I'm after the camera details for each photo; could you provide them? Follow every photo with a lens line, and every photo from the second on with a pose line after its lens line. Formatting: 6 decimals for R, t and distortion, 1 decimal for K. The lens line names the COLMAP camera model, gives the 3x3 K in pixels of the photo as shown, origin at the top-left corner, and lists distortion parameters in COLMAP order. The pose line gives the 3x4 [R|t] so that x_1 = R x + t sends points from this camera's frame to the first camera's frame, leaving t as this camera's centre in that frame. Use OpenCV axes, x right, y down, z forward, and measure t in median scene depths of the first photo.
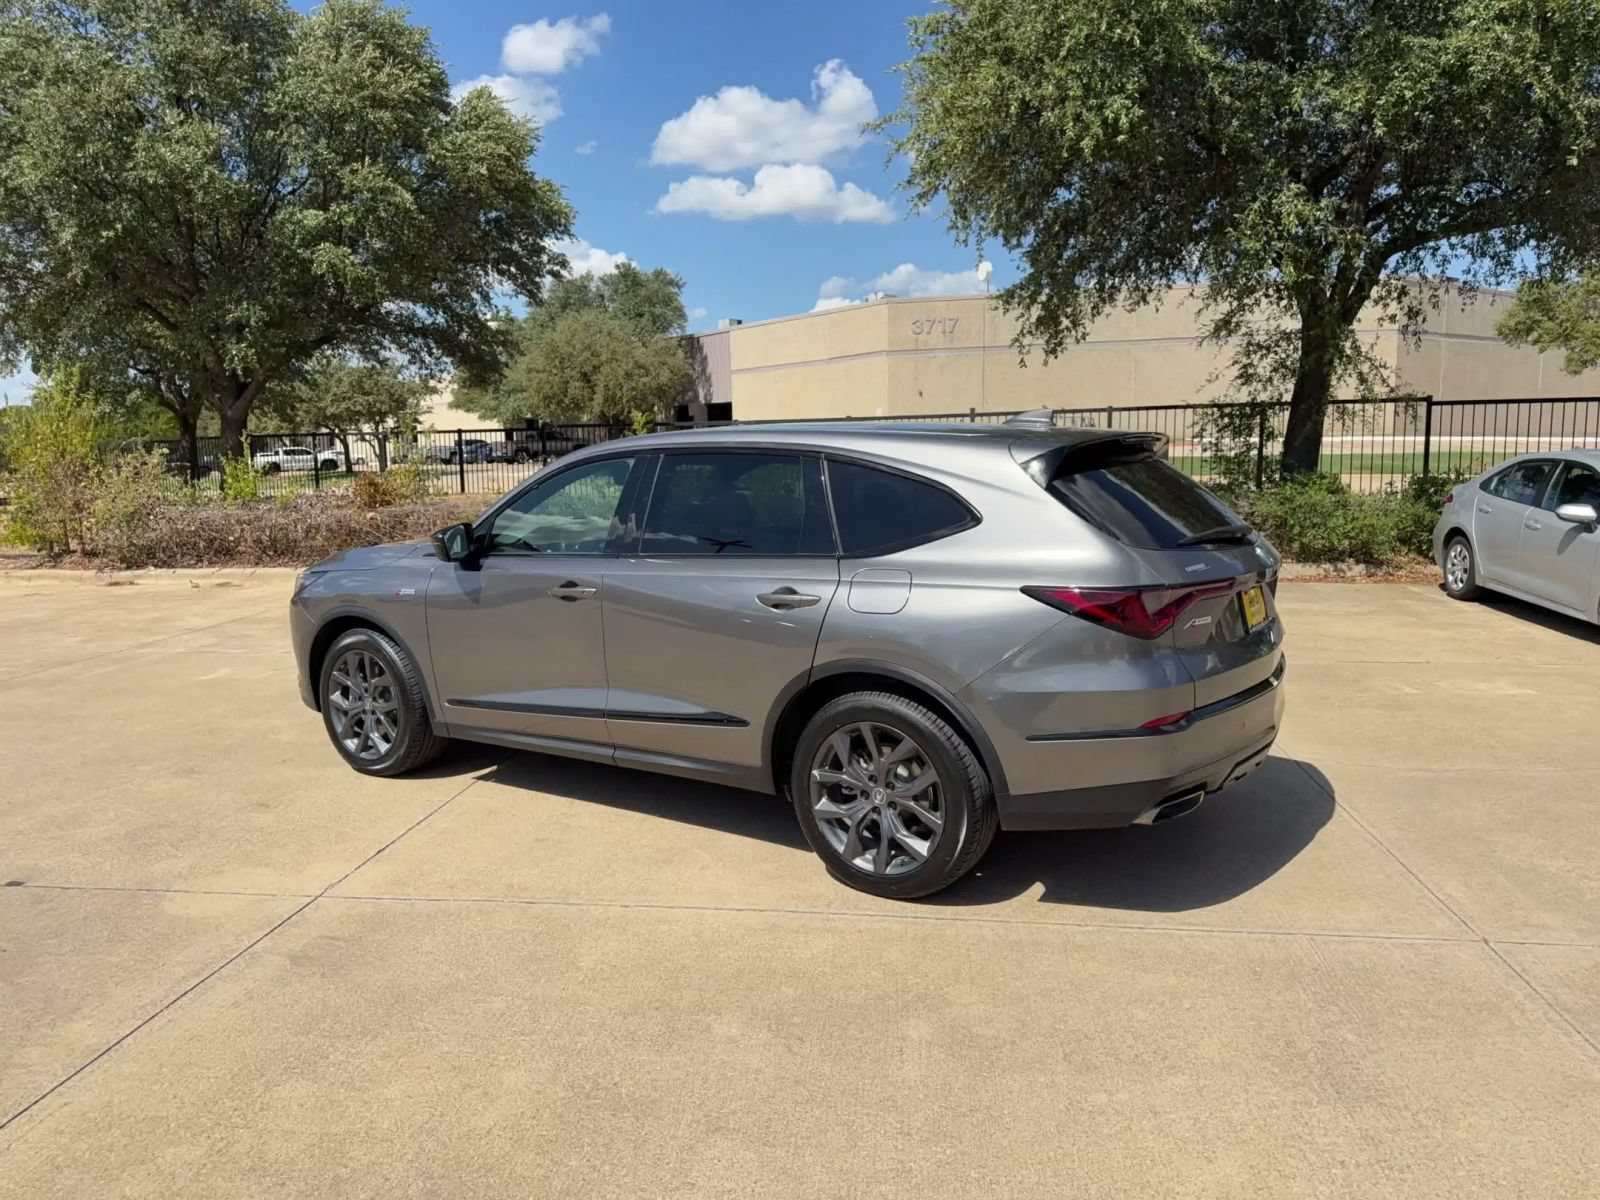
lens RADIAL K [[1128.4, 0, 790.7], [0, 1128.4, 616.4], [0, 0, 1]] dist [0.037691, -0.048350]
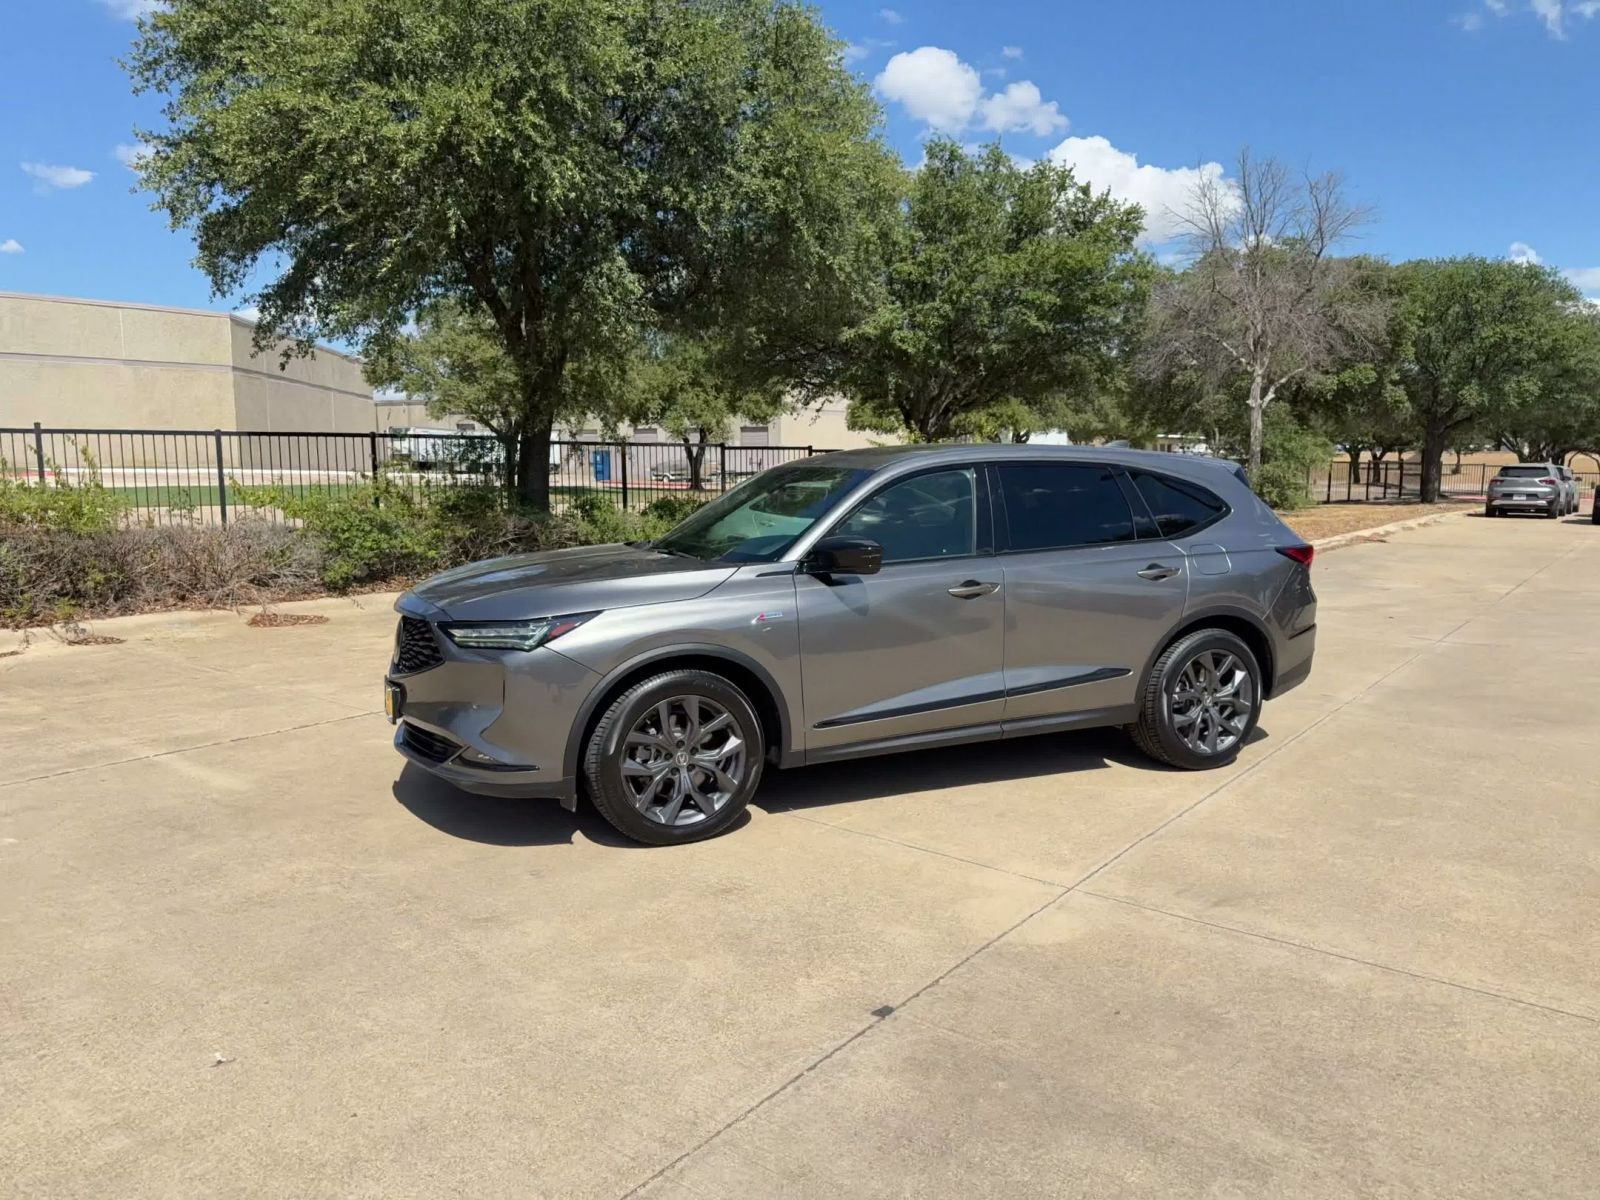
lens RADIAL K [[1128.4, 0, 791.8], [0, 1128.4, 604.1], [0, 0, 1]] dist [0.037691, -0.048350]
pose [[0.517304, -0.086507, 0.851419, -1.098000], [0.119553, 0.992427, 0.028196, -0.053770], [-0.847410, 0.087203, 0.523728, 0.513230]]
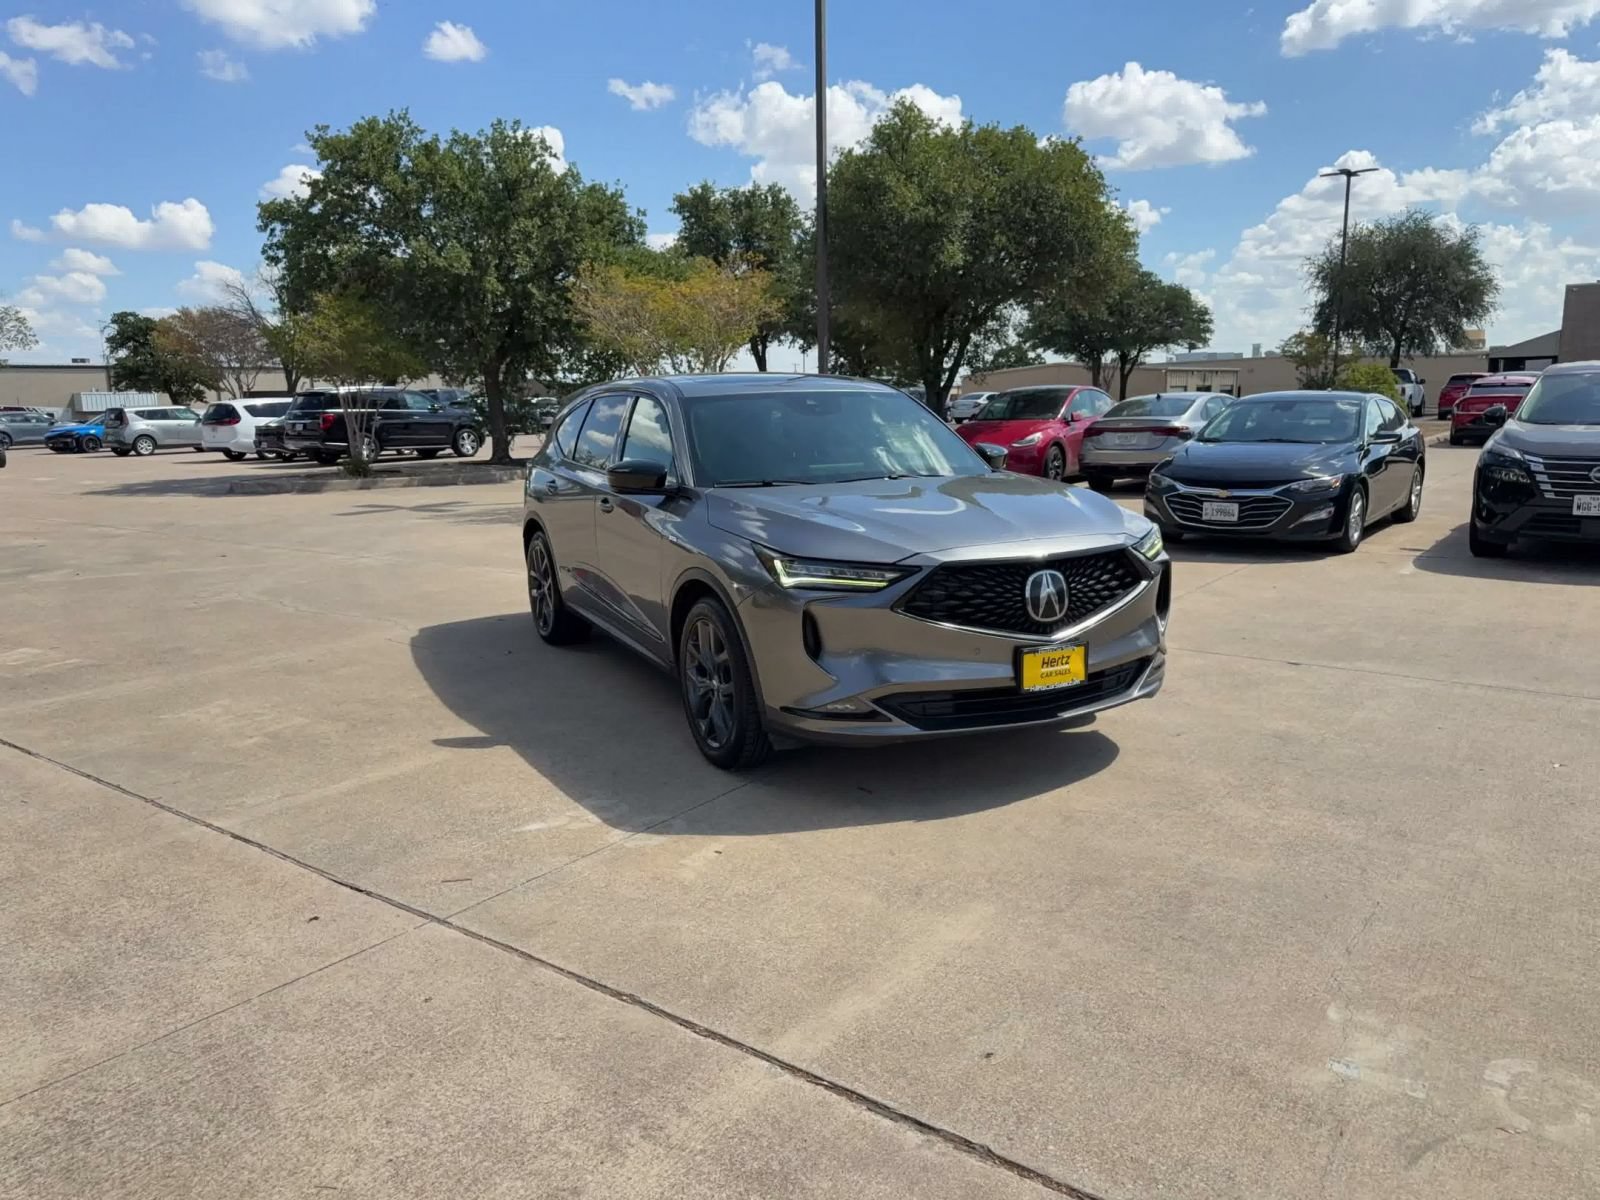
lens RADIAL K [[1128.4, 0, 795.6], [0, 1128.4, 610.3], [0, 0, 1]] dist [0.037691, -0.048350]
pose [[-0.866968, -0.058502, 0.494917, -0.694951], [0.110060, 0.946091, 0.304630, -0.292271], [-0.486058, 0.318575, -0.813792, 2.052477]]
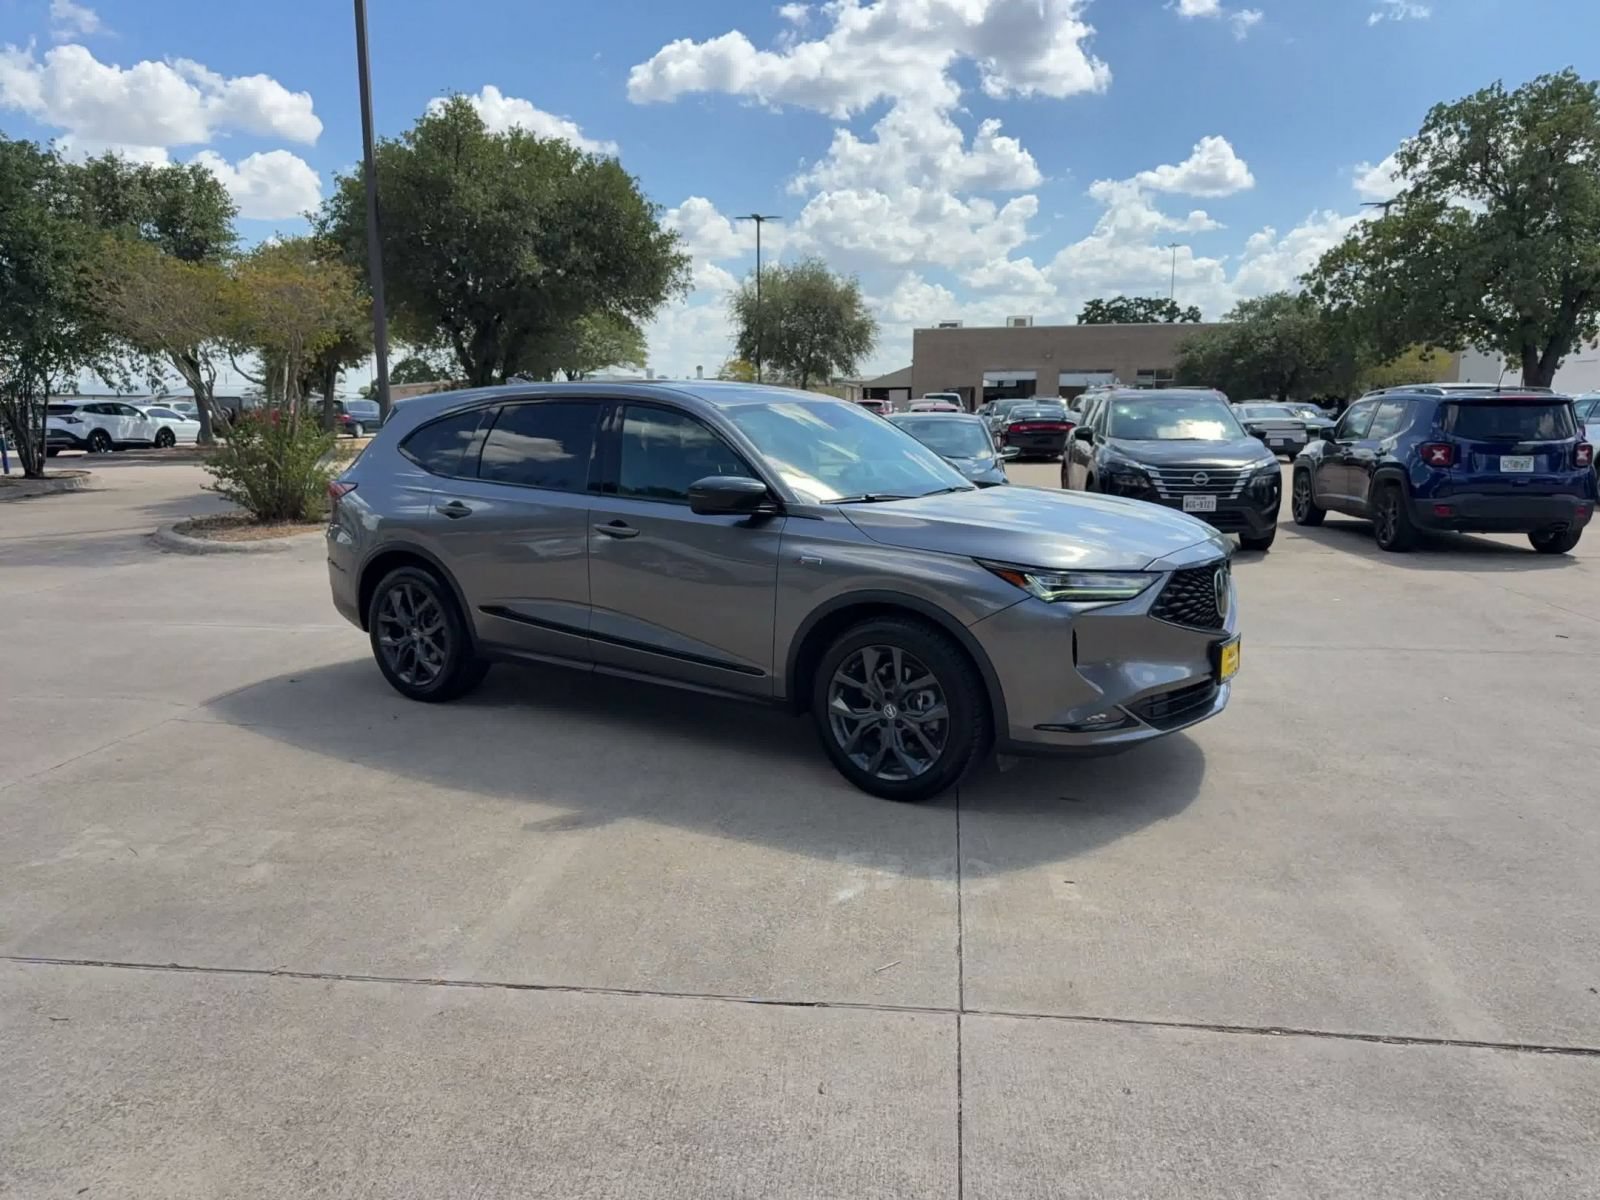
lens RADIAL K [[1128.4, 0, 793.6], [0, 1128.4, 610.9], [0, 0, 1]] dist [0.037691, -0.048350]
pose [[-0.999765, 0.021342, 0.003700, -0.121657], [0.021385, 0.945435, 0.325107, -0.315864], [0.003440, 0.325110, -0.945670, 2.140012]]
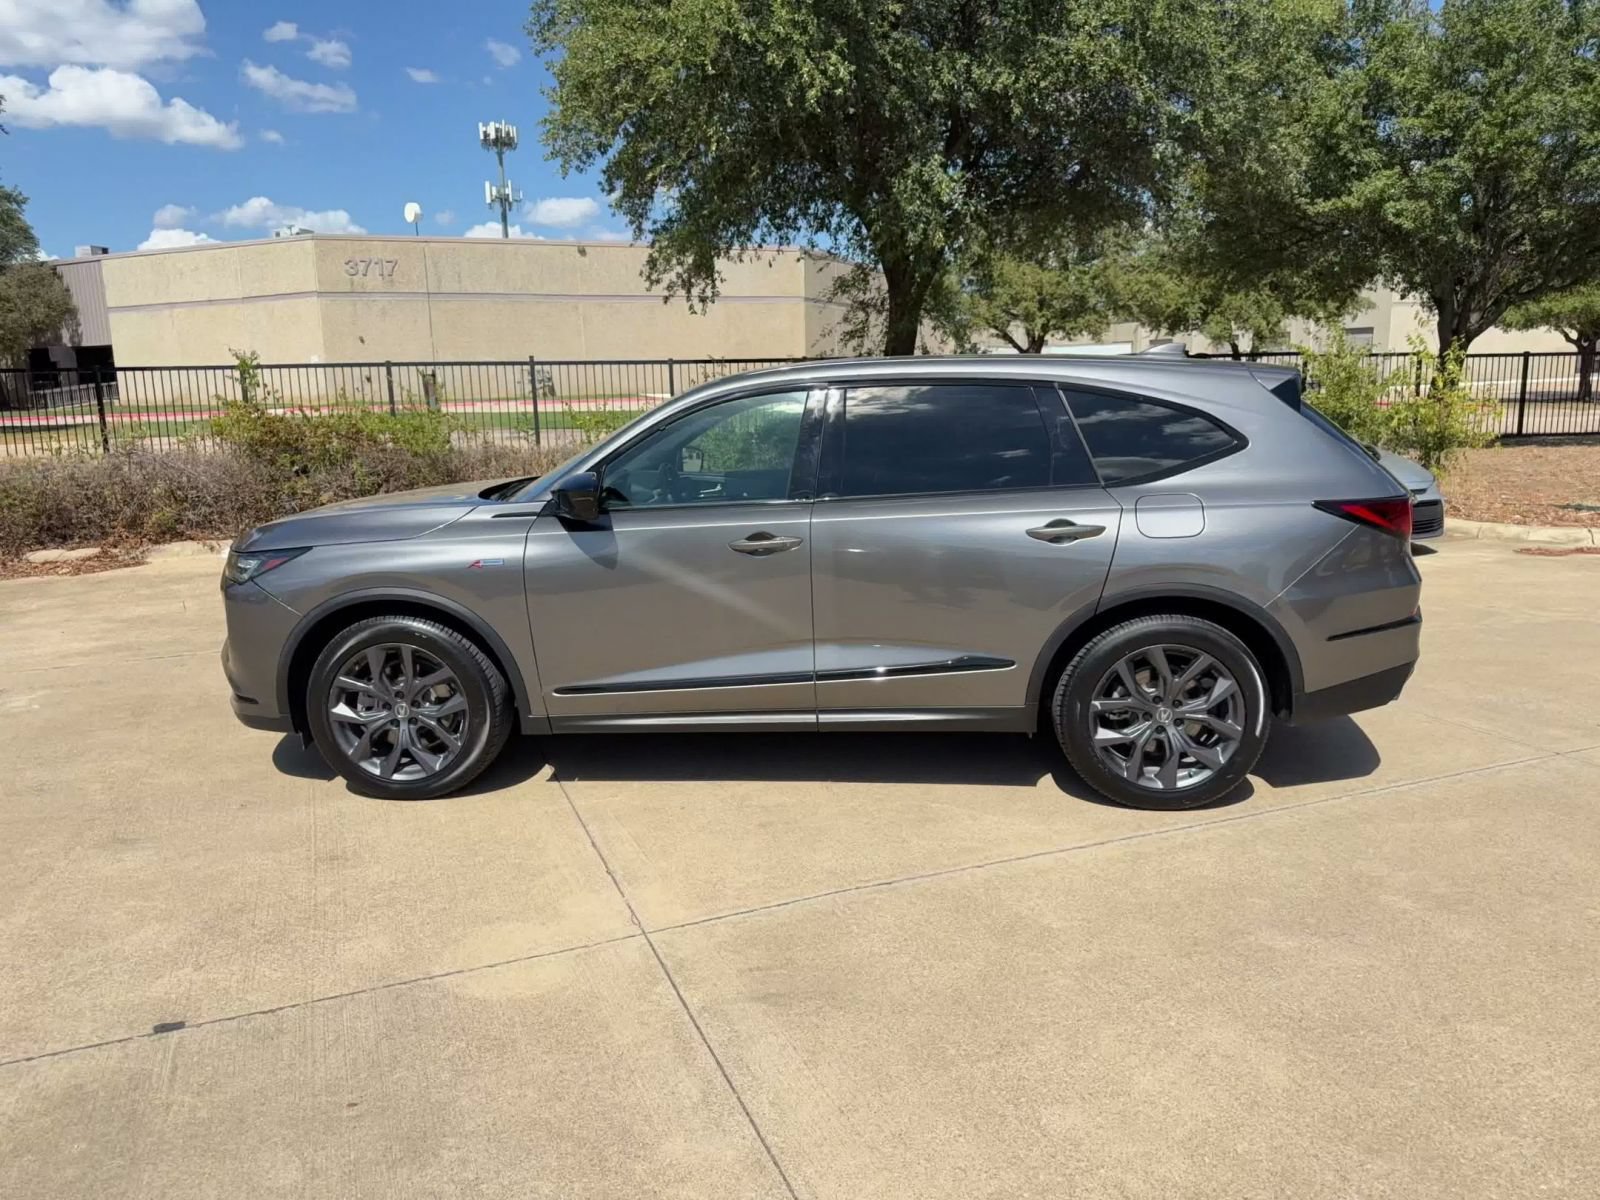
lens RADIAL K [[1128.4, 0, 786.6], [0, 1128.4, 609.9], [0, 0, 1]] dist [0.037691, -0.048350]
pose [[0.871049, -0.092804, 0.482349, -0.545520], [0.076255, 0.995633, 0.053856, -0.014949], [-0.485240, -0.010129, 0.874322, 0.194174]]
